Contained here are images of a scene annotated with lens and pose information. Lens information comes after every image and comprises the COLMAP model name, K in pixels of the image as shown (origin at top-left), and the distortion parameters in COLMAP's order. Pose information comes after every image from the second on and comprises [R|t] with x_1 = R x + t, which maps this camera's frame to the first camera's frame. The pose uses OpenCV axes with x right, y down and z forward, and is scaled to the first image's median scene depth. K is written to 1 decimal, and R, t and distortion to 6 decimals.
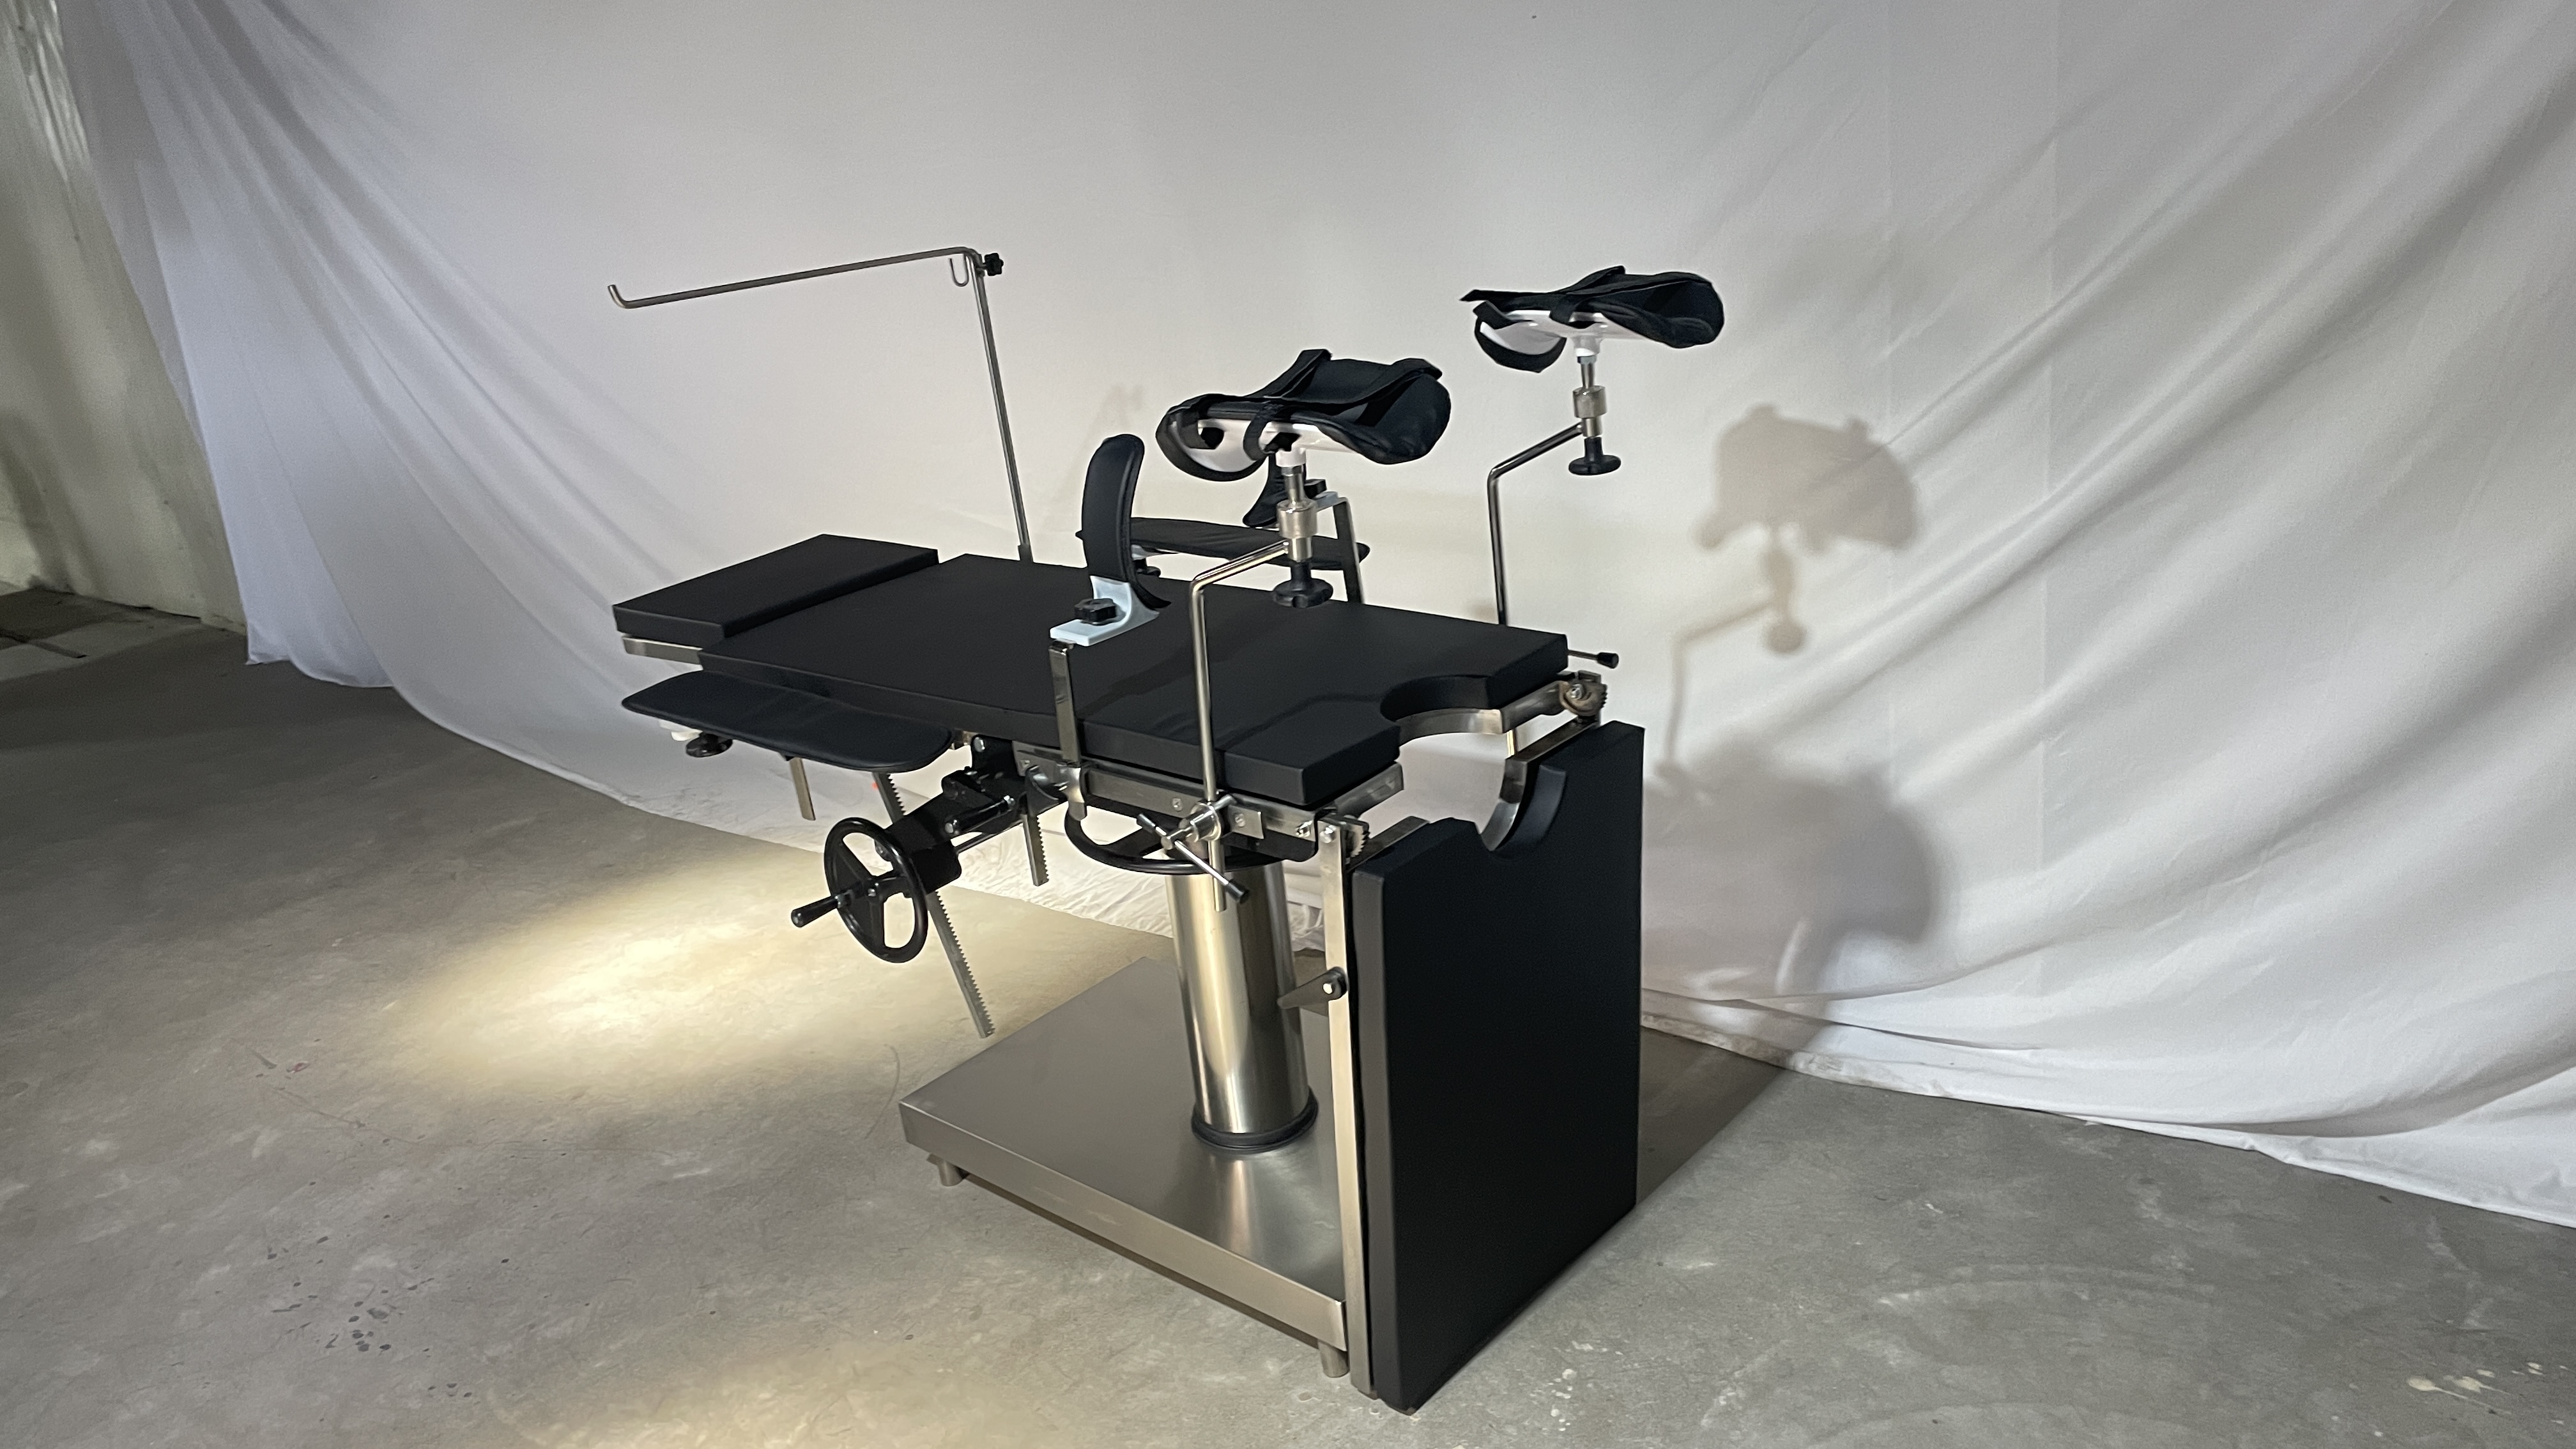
lens RADIAL K [[1950.8, 0, 1283.5], [0, 1950.8, 716.4], [0, 0, 1]] dist [0.093037, -0.133913]
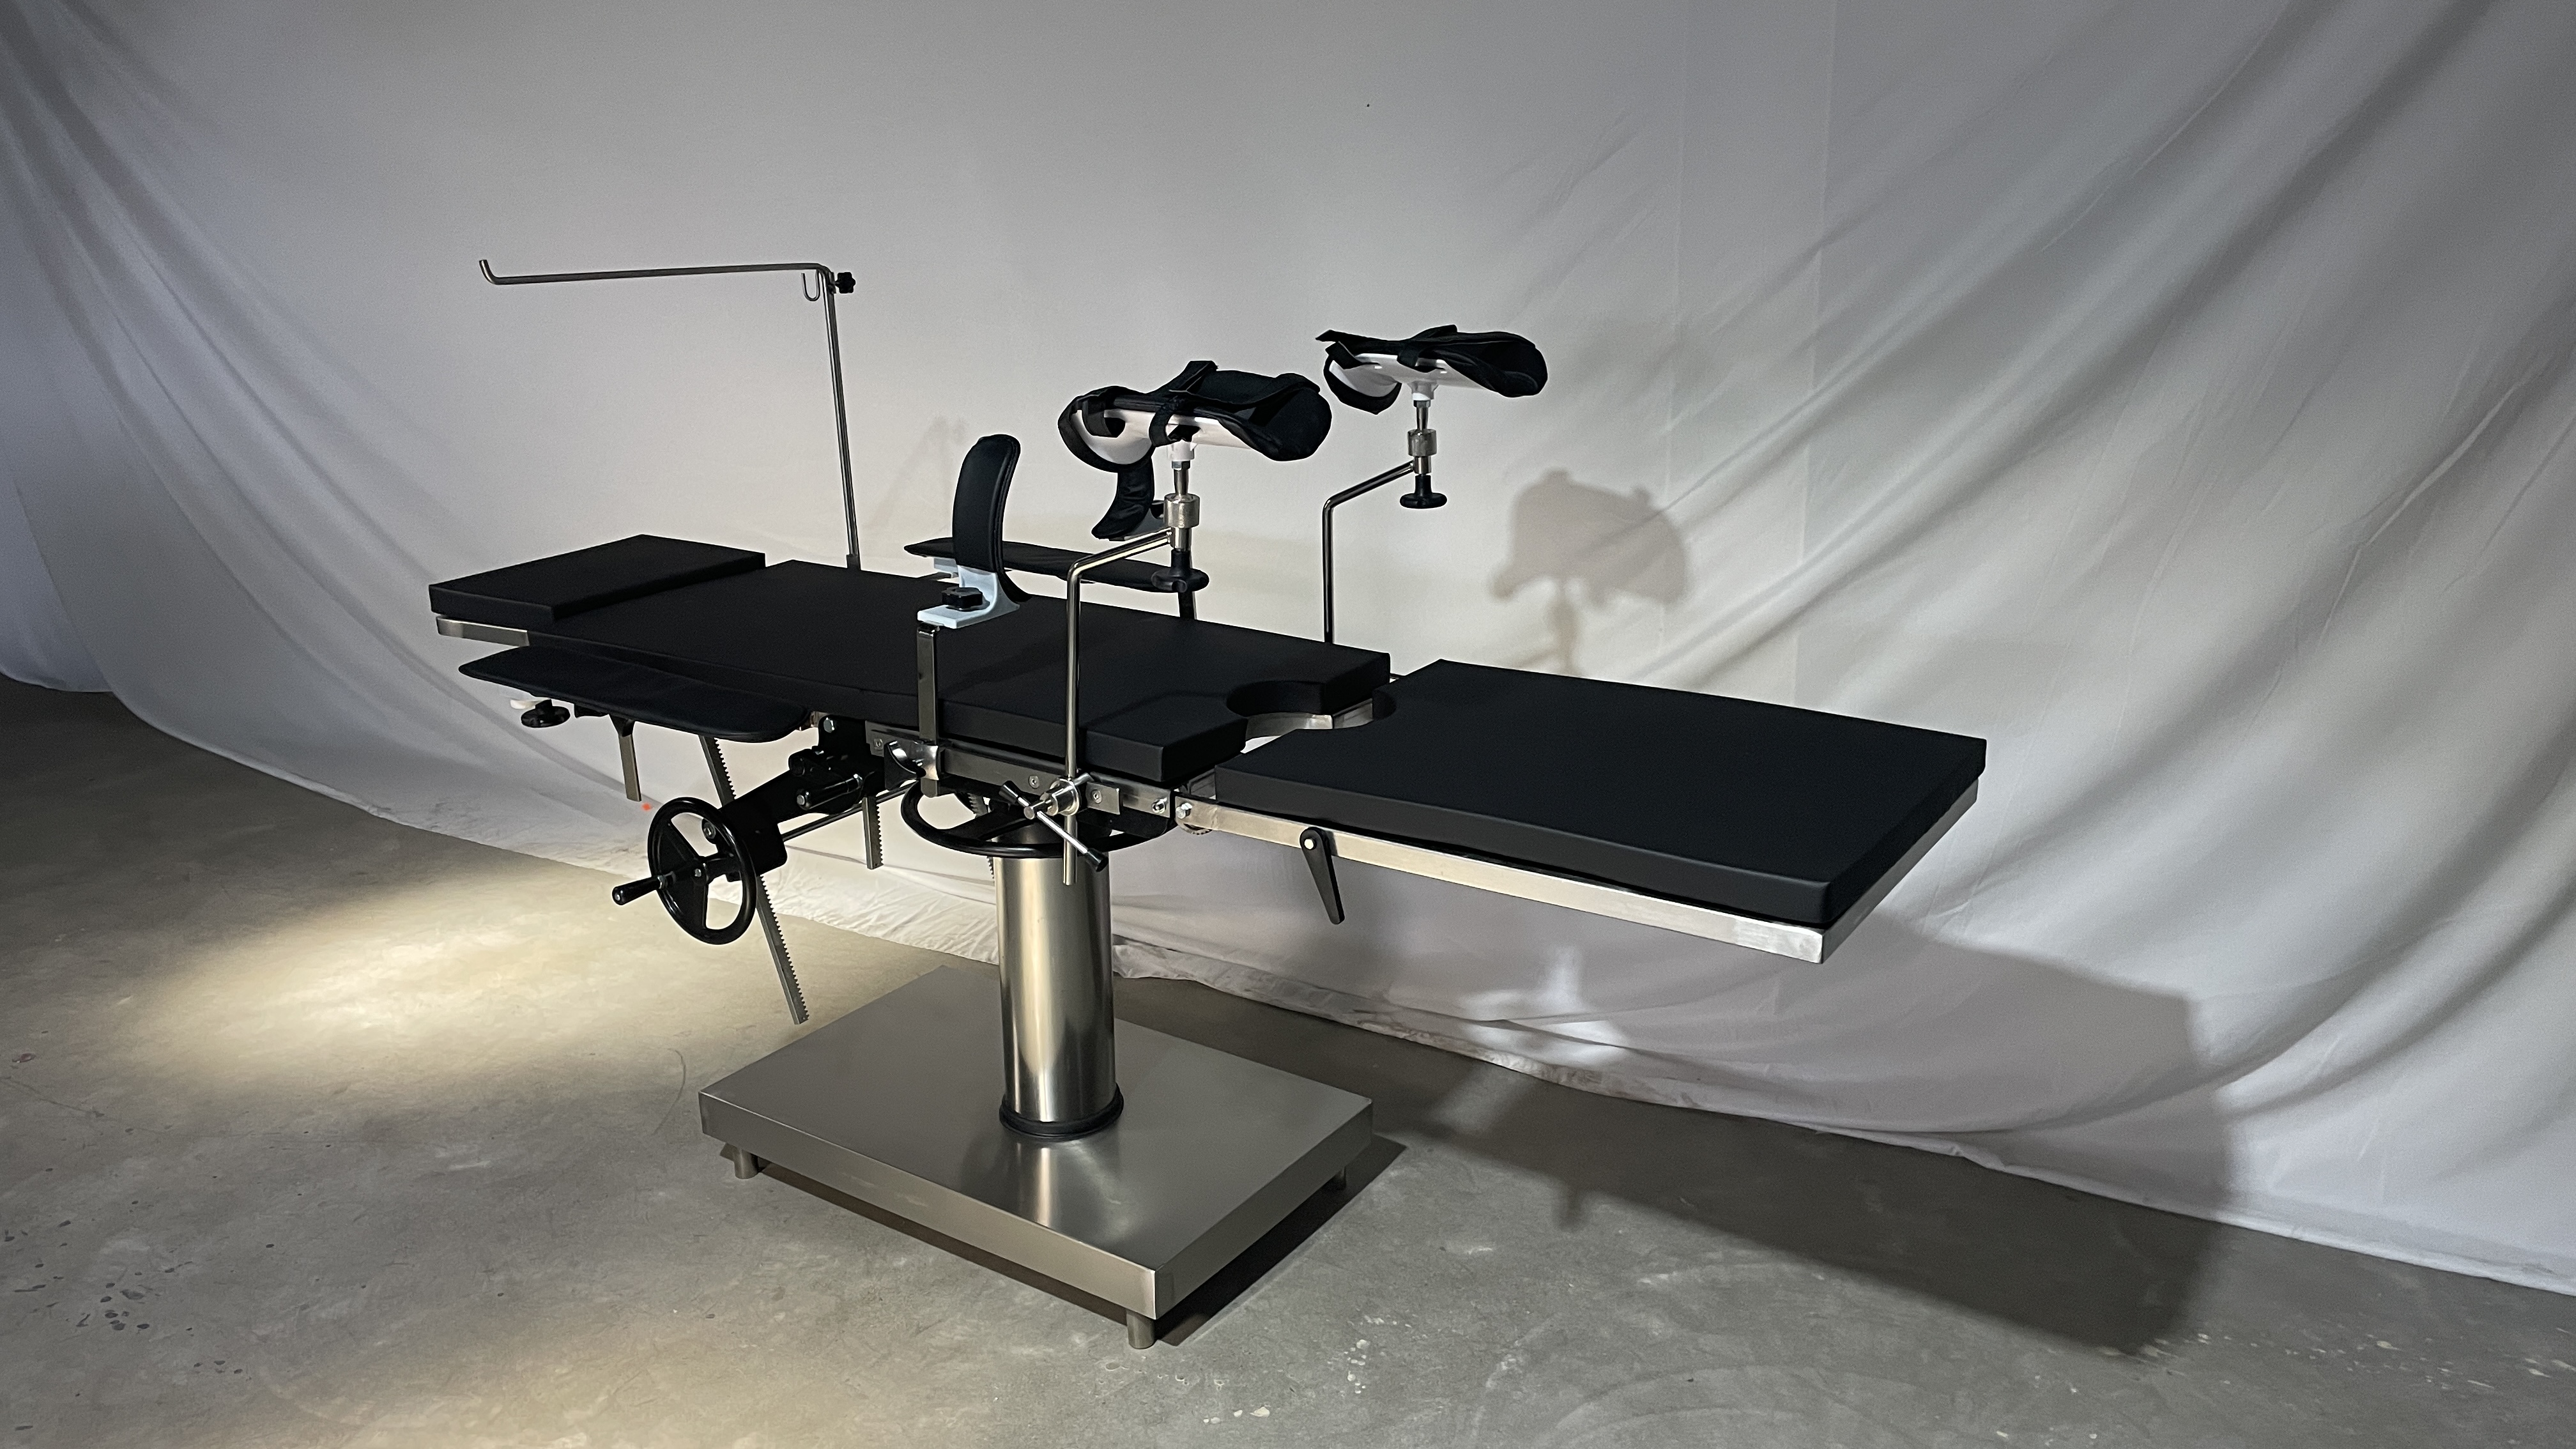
lens RADIAL K [[1954.2, 0, 1281.6], [0, 1954.2, 702.0], [0, 0, 1]] dist [0.097495, -0.141017]
pose [[0.987021, 0.056397, 0.150365, -0.073536], [-0.046571, 0.996592, -0.068087, 0.059261], [-0.153693, 0.060200, 0.986283, -0.060489]]
